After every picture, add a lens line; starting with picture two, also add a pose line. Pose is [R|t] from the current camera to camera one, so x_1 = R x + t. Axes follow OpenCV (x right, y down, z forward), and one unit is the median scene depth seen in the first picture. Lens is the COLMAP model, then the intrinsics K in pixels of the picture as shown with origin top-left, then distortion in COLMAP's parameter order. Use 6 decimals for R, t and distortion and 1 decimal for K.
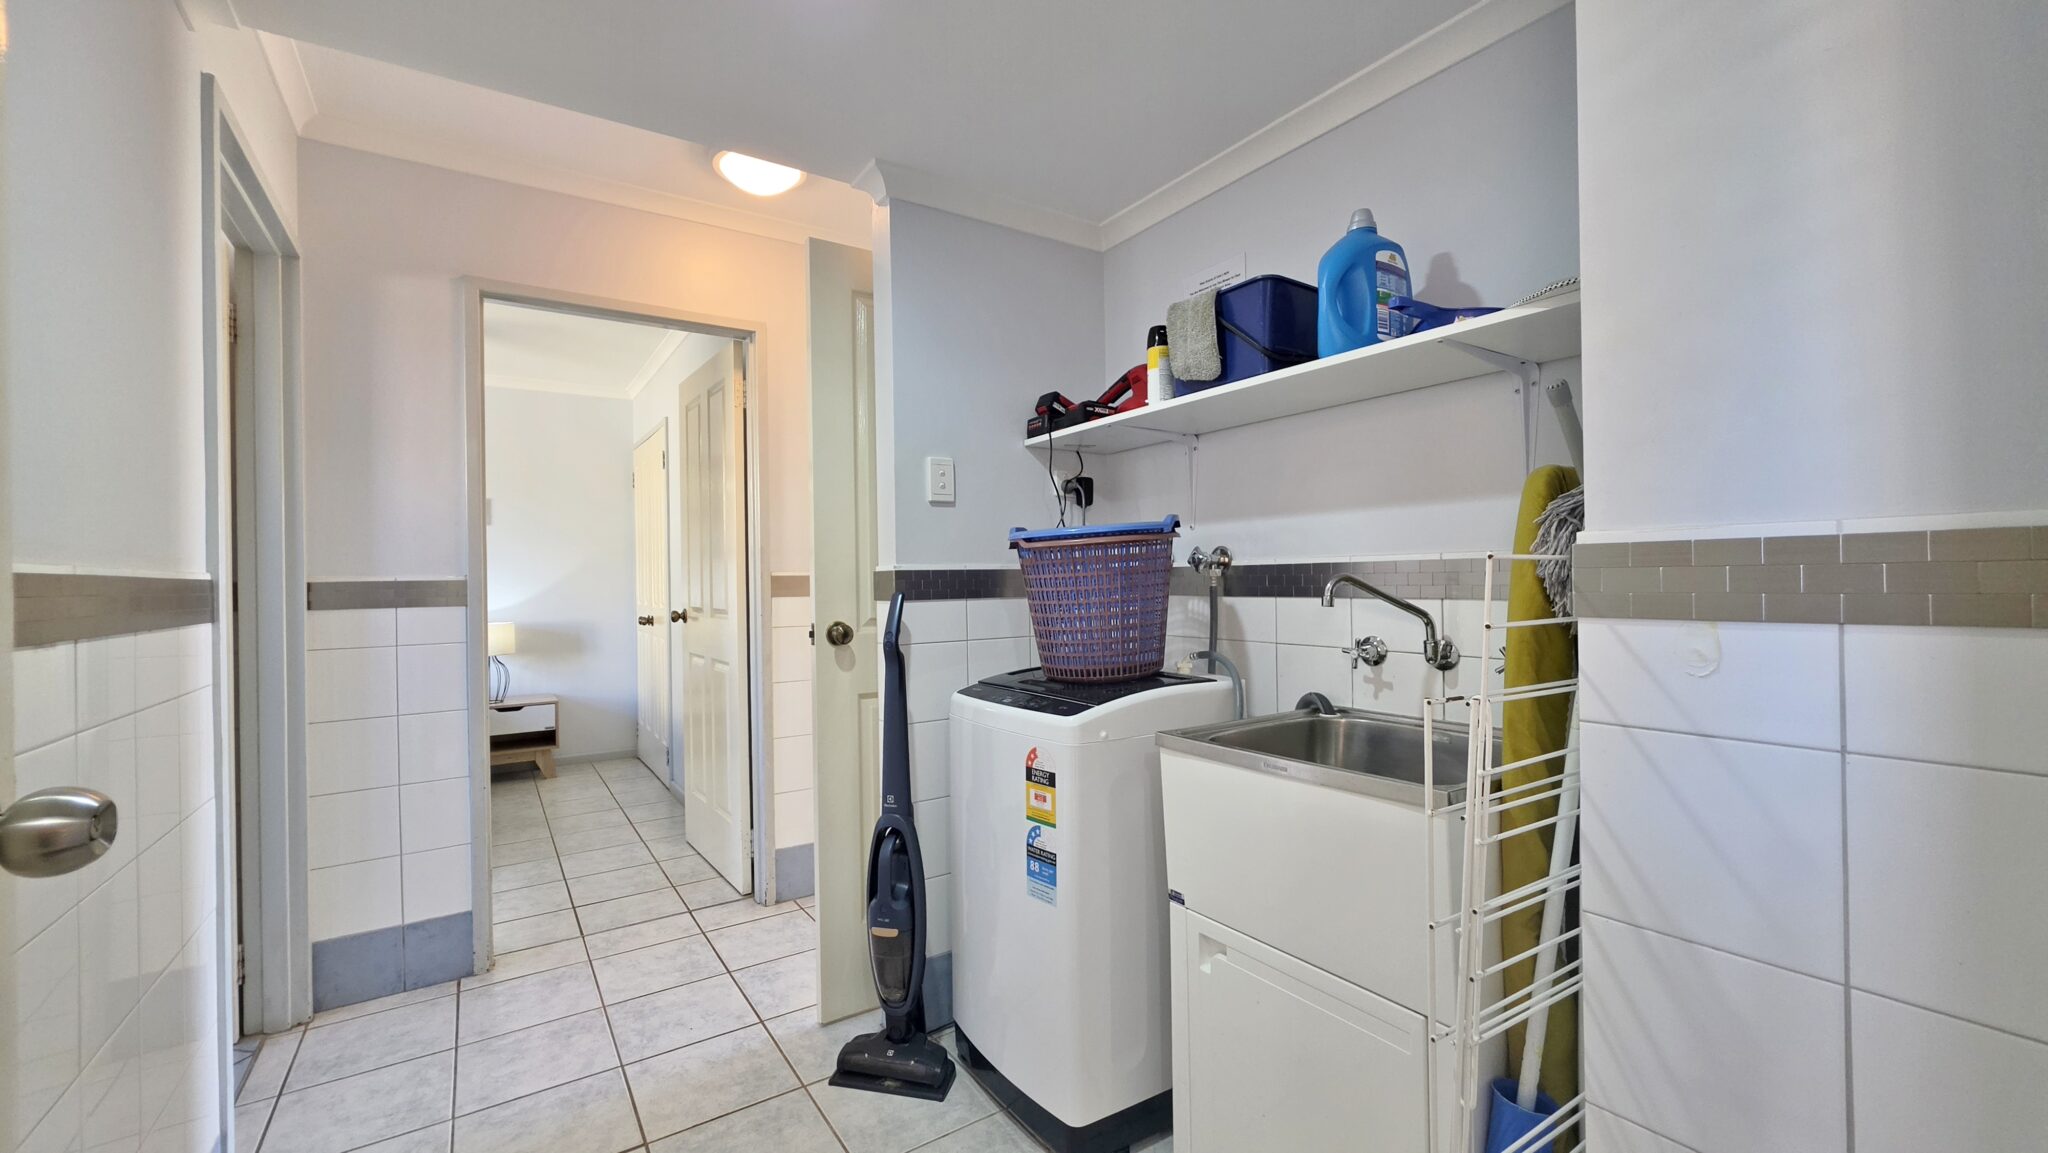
lens RADIAL K [[817.8, 0, 1027.8], [0, 817.8, 581.7], [0, 0, 1]] dist [-0.002555, 0.000535]
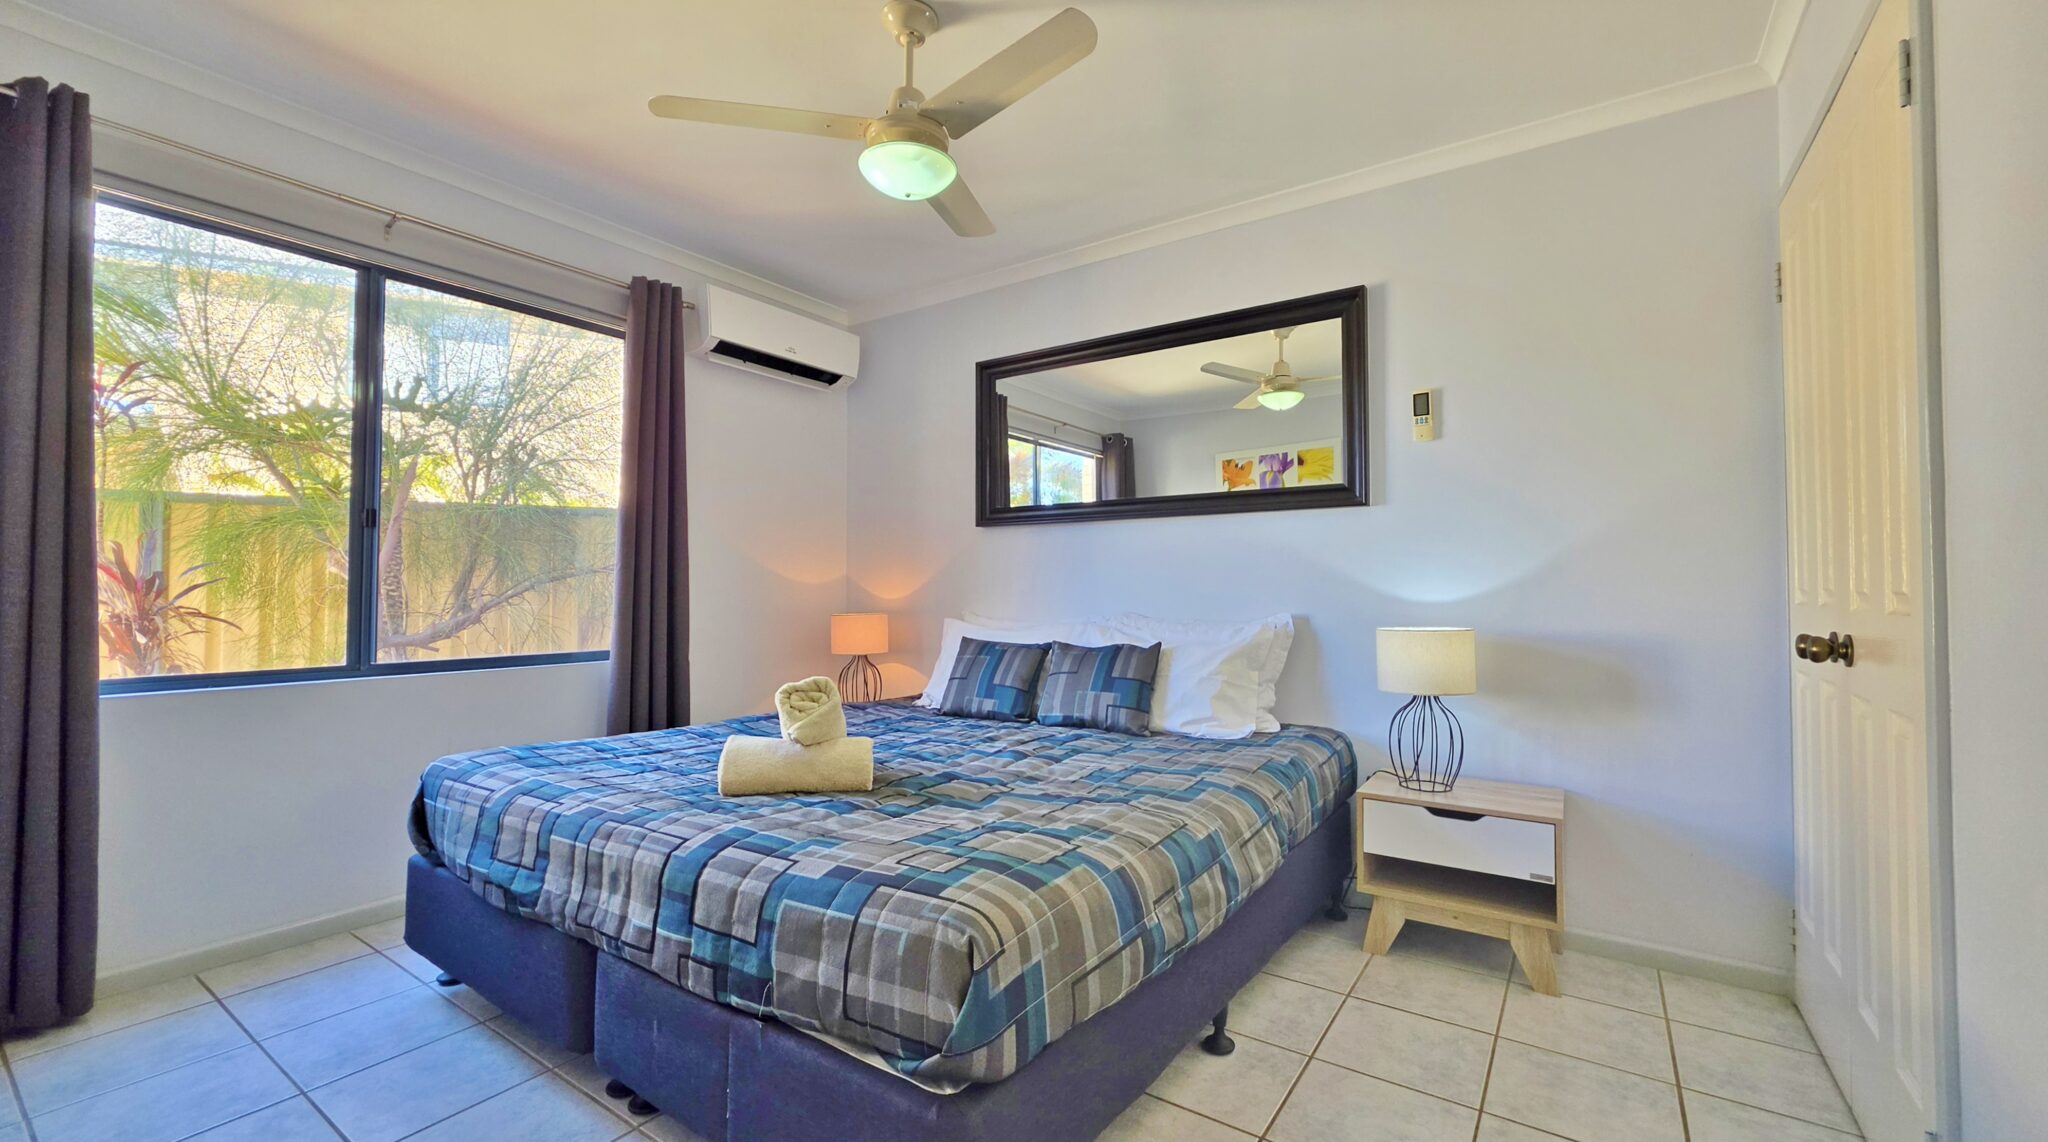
lens RADIAL K [[824.4, 0, 1025.4], [0, 824.4, 581.8], [0, 0, 1]] dist [-0.003381, 0.000111]
pose [[0.364522, 0.002137, -0.931192, -0.200970], [-0.005675, 0.999984, 0.000073, 0.016872], [0.931177, 0.005258, 0.364529, 0.422525]]
